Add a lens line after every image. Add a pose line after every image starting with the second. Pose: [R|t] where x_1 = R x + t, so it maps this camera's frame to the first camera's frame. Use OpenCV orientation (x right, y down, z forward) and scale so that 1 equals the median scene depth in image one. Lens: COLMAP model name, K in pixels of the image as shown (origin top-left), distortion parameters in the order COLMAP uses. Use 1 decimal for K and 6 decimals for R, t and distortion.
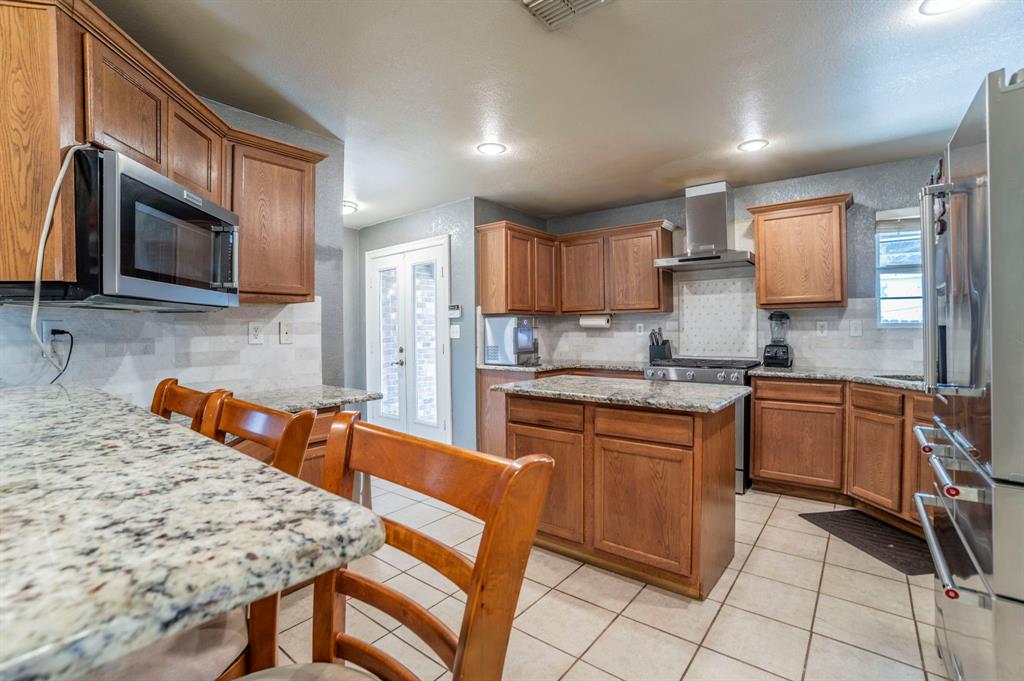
lens RADIAL K [[462.3, 0, 512.0], [0, 462.3, 340.5], [0, 0, 1]] dist [-0.076987, 0.000149]
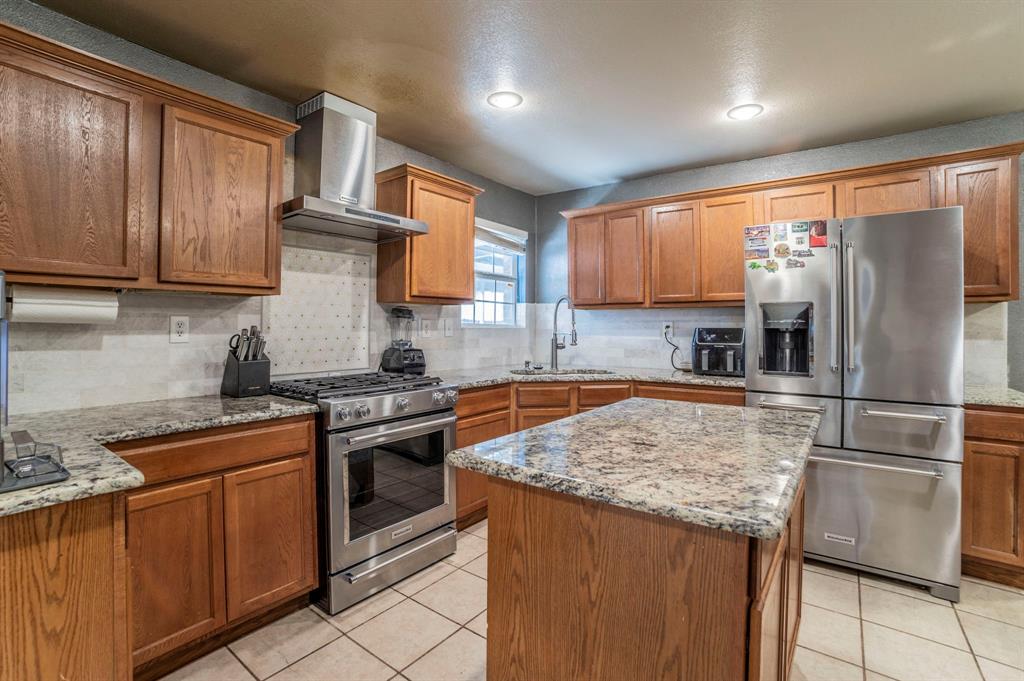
lens RADIAL K [[462.3, 0, 512.0], [0, 462.3, 340.5], [0, 0, 1]] dist [-0.076987, 0.000149]
pose [[0.008575, -0.019587, 0.999771, -0.191203], [0.023821, 0.999528, 0.019378, -0.014741], [-0.999679, 0.023649, 0.009037, 0.746434]]
